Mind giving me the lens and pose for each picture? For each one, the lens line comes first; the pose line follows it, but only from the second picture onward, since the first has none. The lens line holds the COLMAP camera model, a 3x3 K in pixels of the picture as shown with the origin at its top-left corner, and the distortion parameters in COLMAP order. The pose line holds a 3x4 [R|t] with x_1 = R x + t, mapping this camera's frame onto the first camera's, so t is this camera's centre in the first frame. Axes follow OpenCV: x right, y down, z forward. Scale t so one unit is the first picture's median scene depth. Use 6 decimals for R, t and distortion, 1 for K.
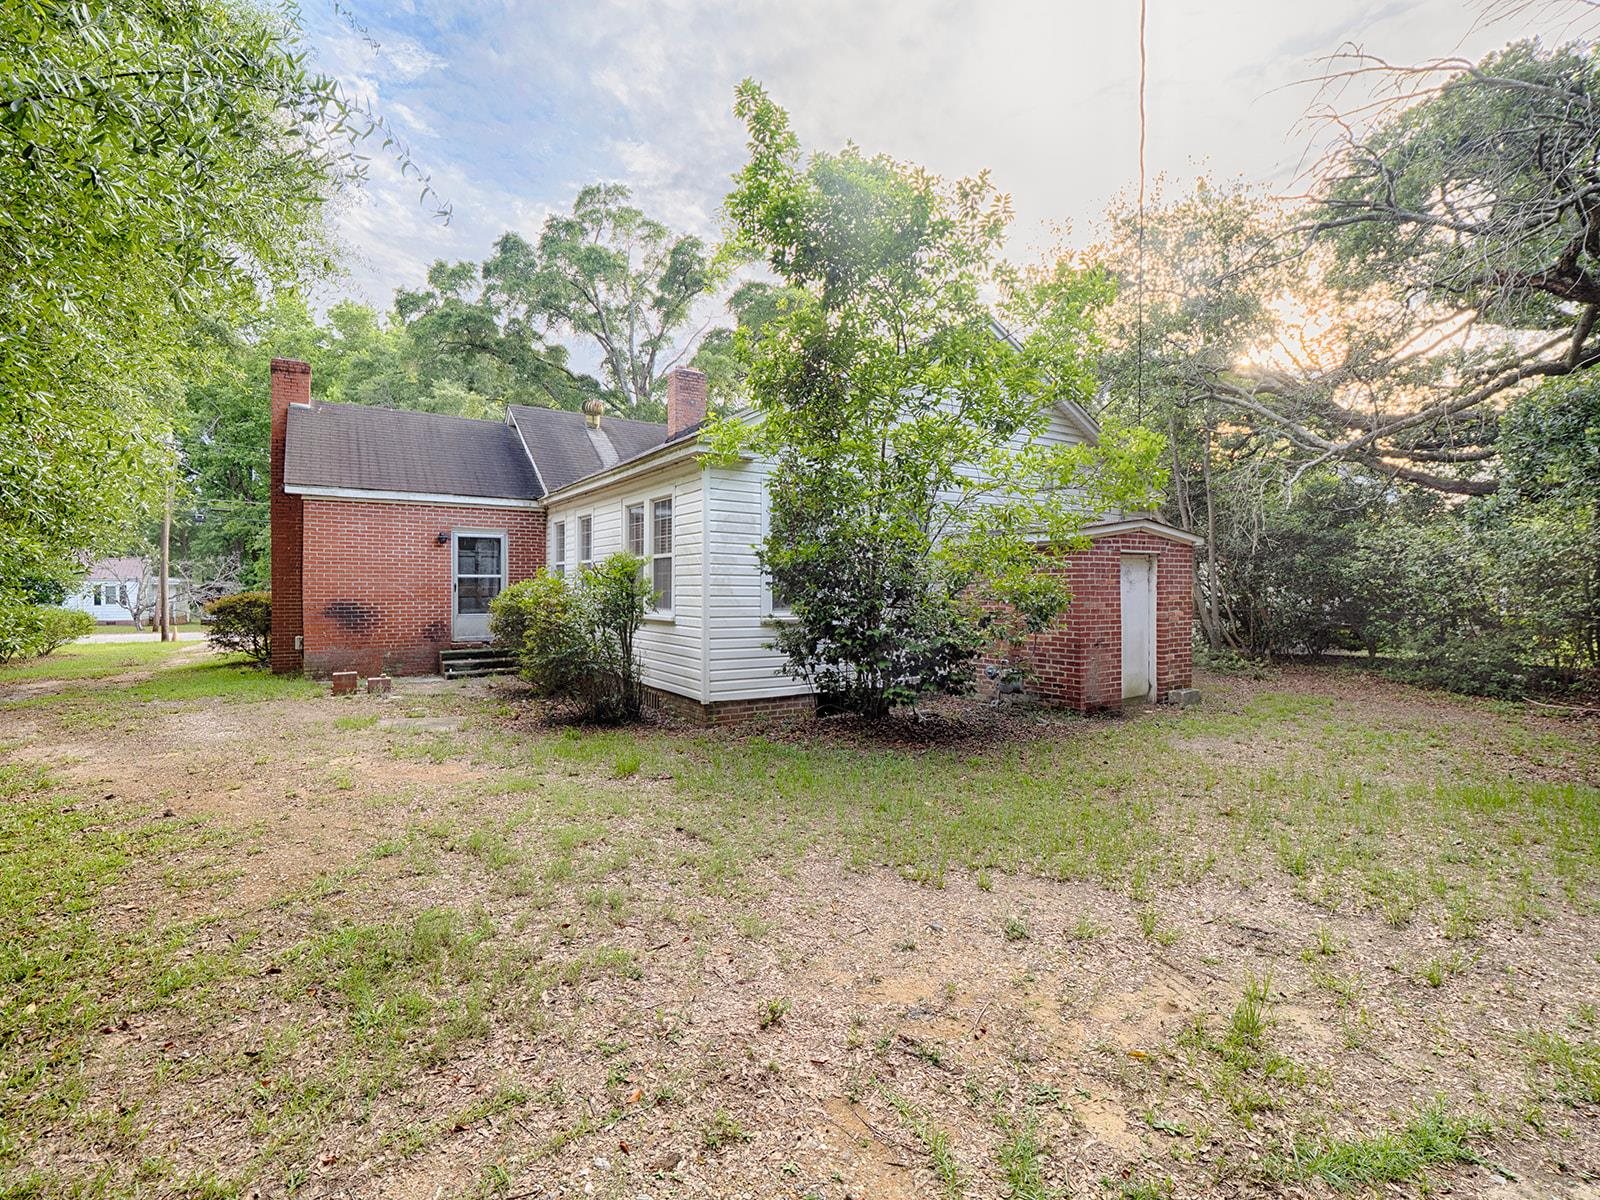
lens RADIAL K [[781.6, 0, 802.2], [0, 781.6, 600.2], [0, 0, 1]] dist [-0.014341, -0.005543]
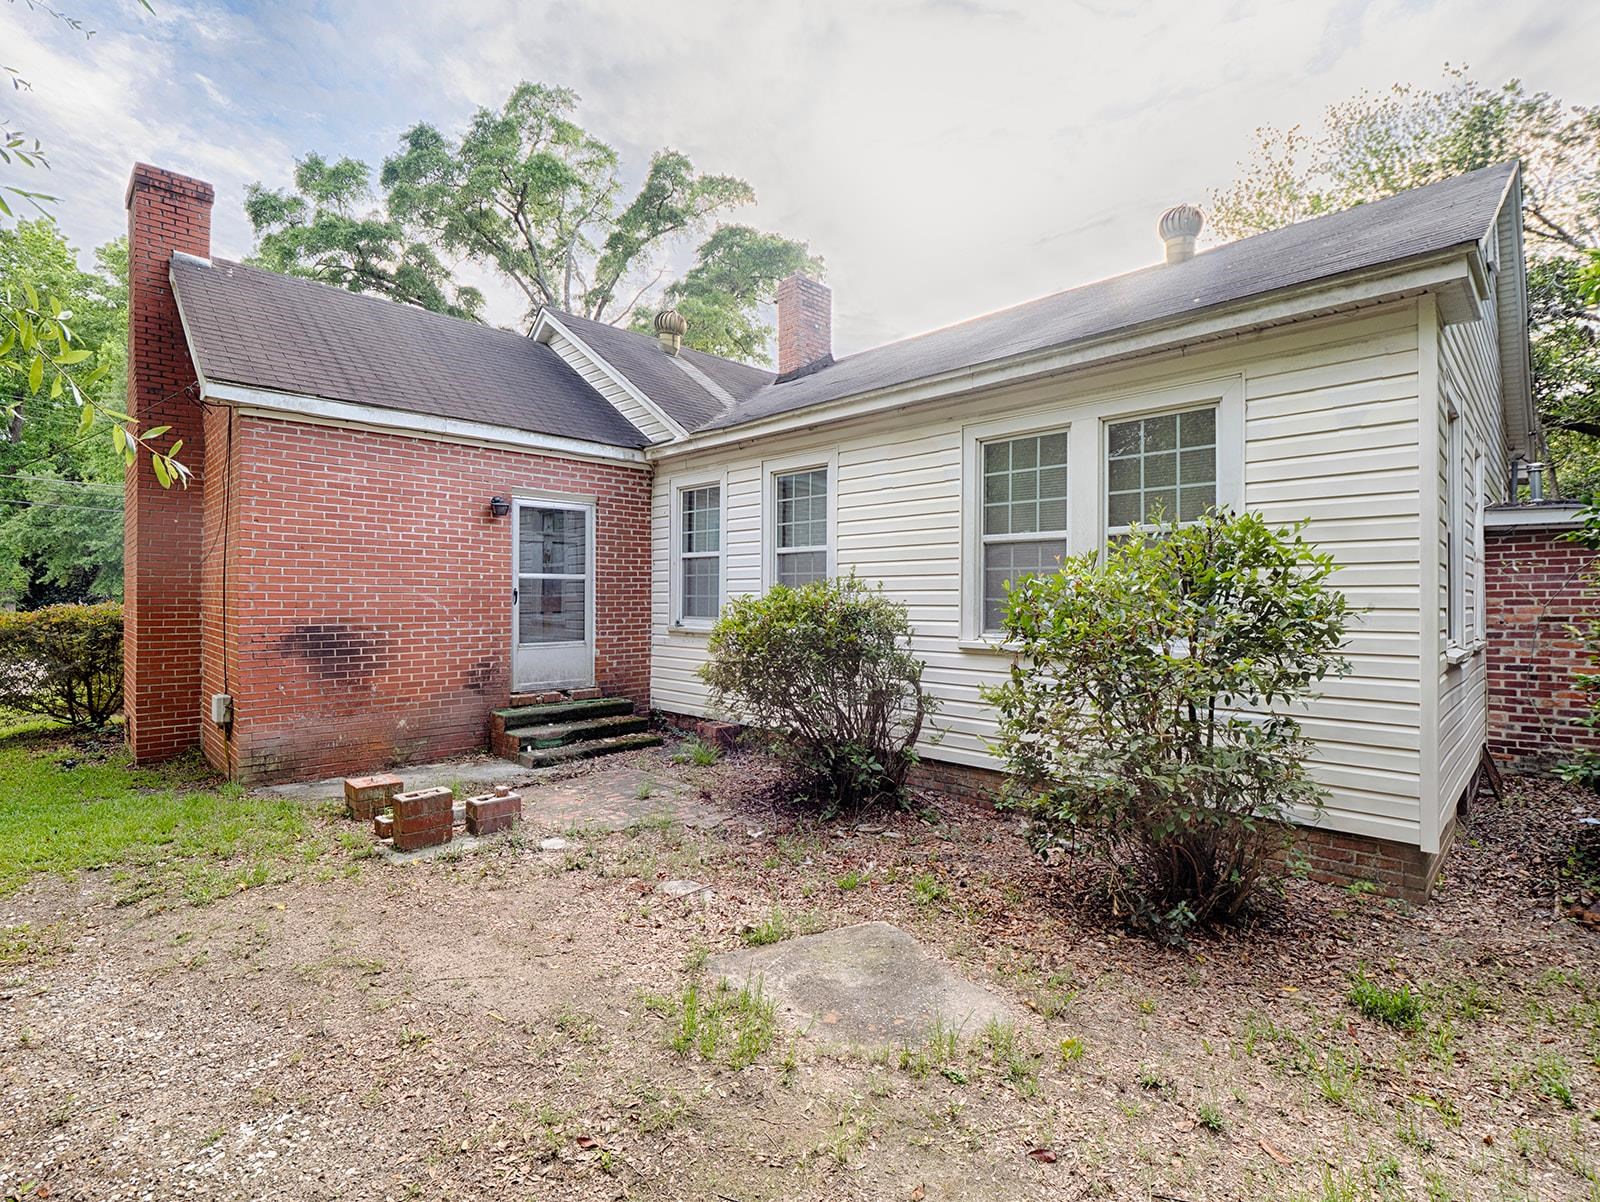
lens RADIAL K [[781.6, 0, 796.8], [0, 781.6, 594.2], [0, 0, 1]] dist [-0.014341, -0.005543]
pose [[0.976736, 0.000311, 0.214446, -0.312768], [0.004772, 0.999720, -0.023184, -0.002980], [-0.214393, 0.023668, 0.976461, 0.347640]]
